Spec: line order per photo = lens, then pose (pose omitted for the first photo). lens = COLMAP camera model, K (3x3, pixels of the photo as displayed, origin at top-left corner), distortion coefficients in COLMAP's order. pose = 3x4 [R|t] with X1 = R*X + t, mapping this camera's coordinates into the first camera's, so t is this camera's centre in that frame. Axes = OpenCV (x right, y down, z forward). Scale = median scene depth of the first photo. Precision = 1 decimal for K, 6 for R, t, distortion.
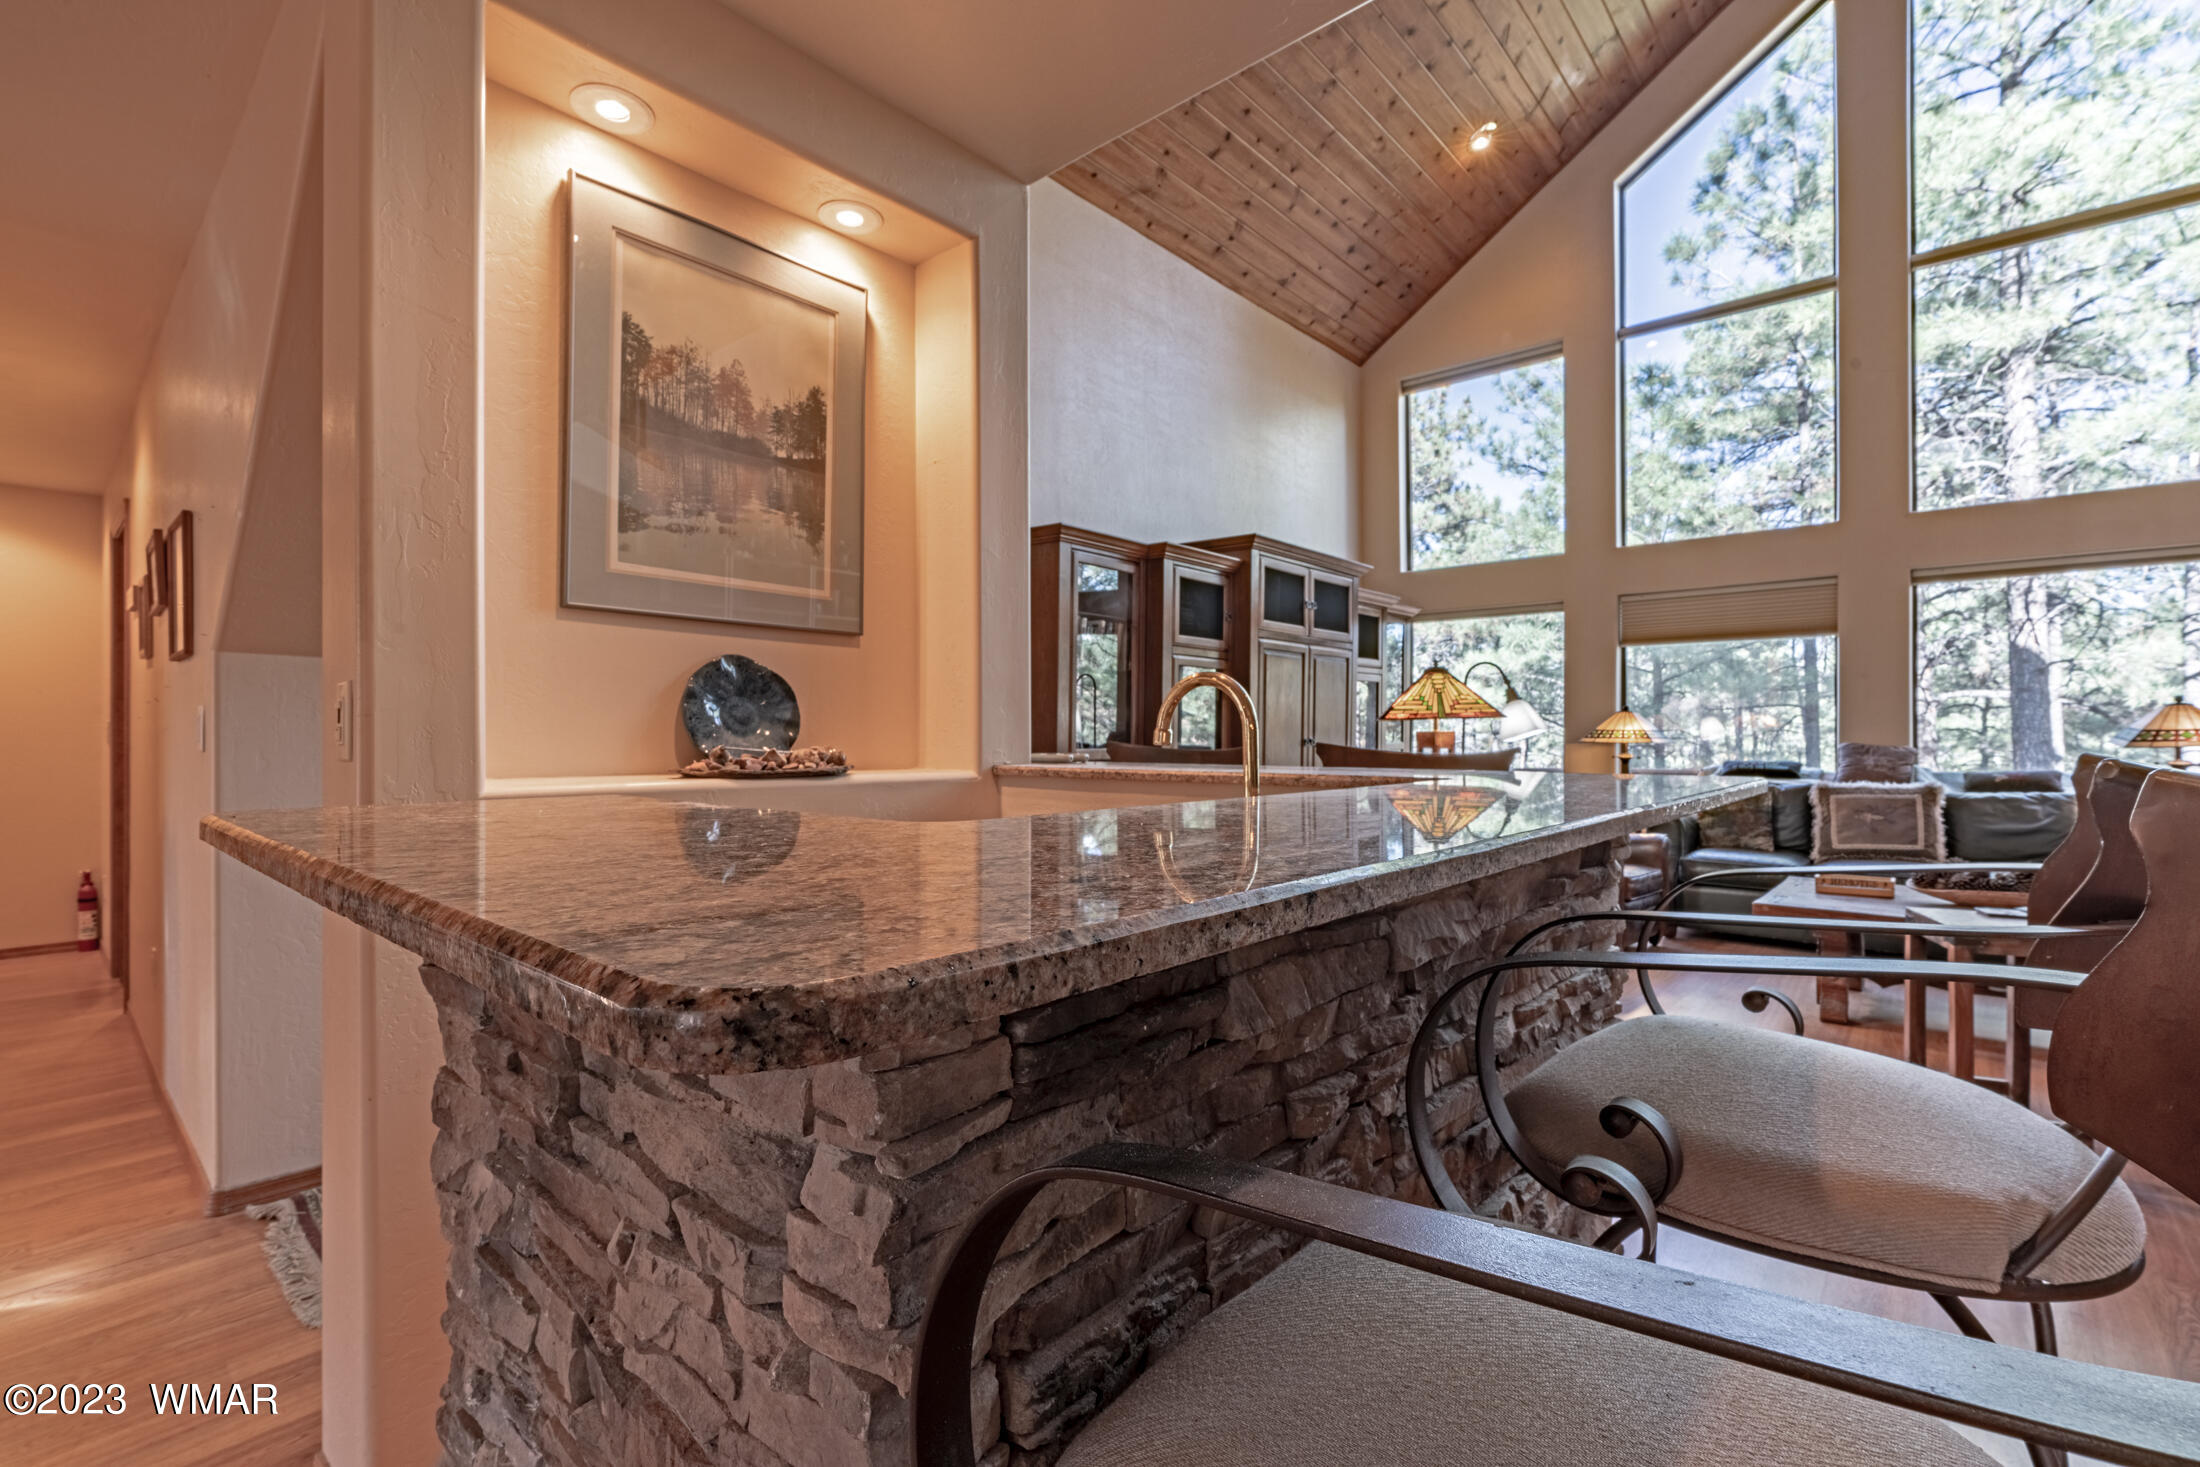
lens RADIAL K [[972.3, 0, 1097.9], [0, 972.3, 734.1], [0, 0, 1]] dist [0.002877, 0.000675]
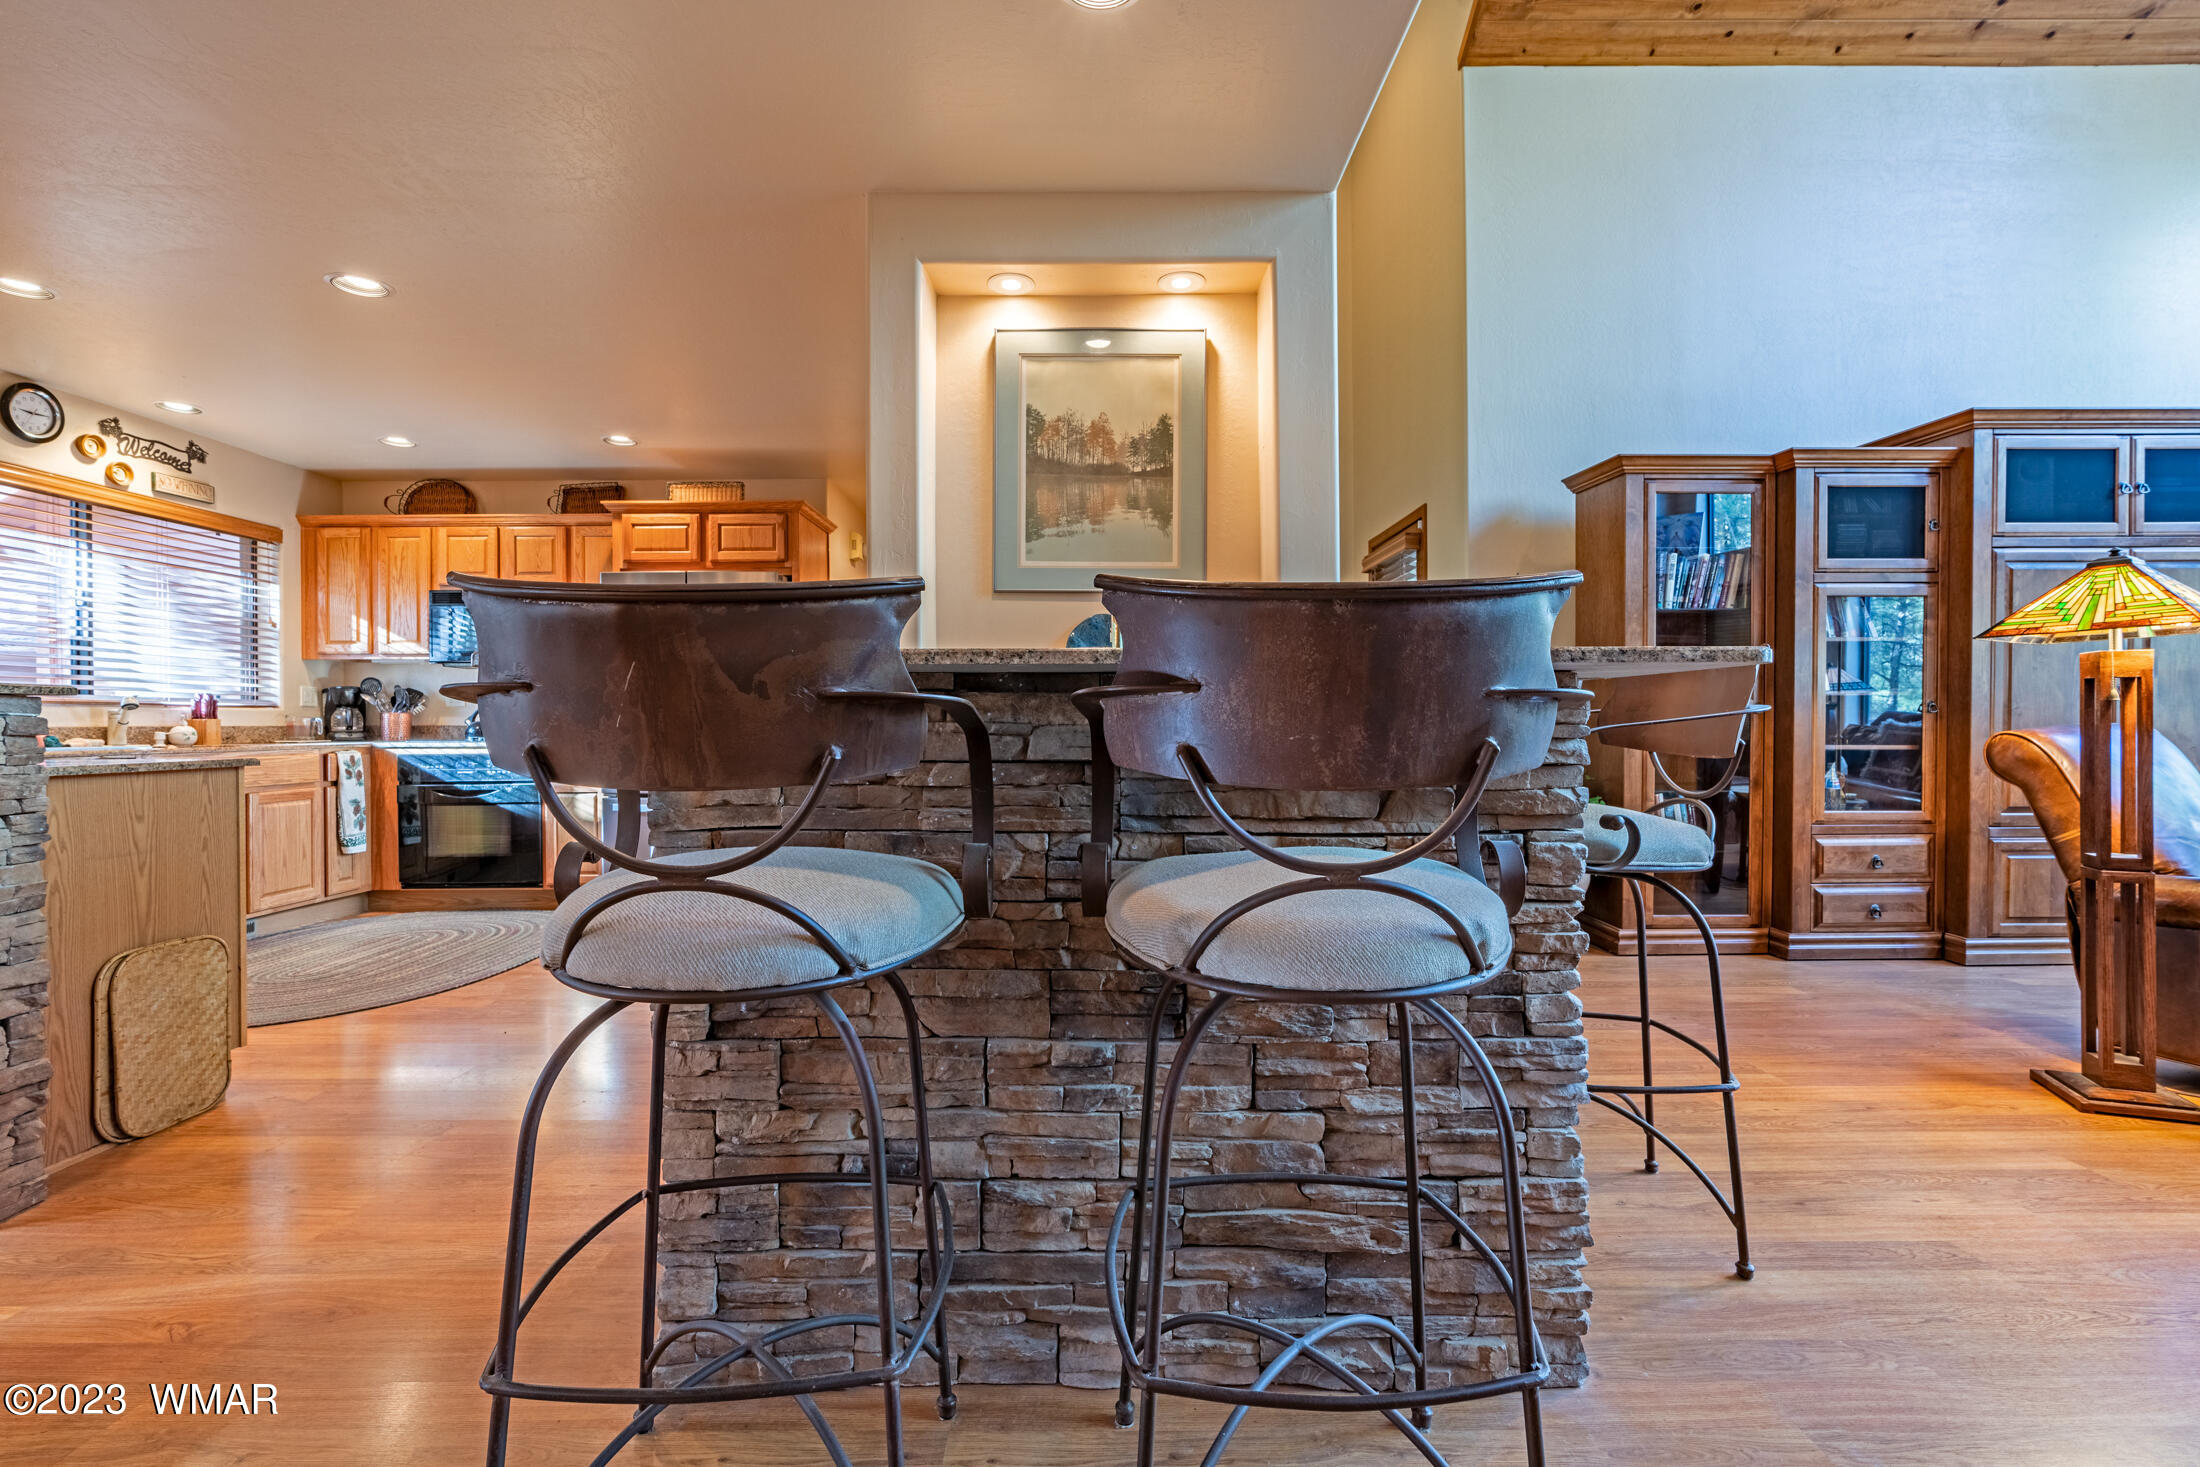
lens RADIAL K [[972.3, 0, 1090.2], [0, 972.3, 733.1], [0, 0, 1]] dist [0.002877, 0.000675]
pose [[0.667851, 0.006186, -0.744269, 0.664954], [0.002938, 0.999936, 0.010947, 0.078319], [0.744289, -0.009497, 0.667790, -0.000327]]
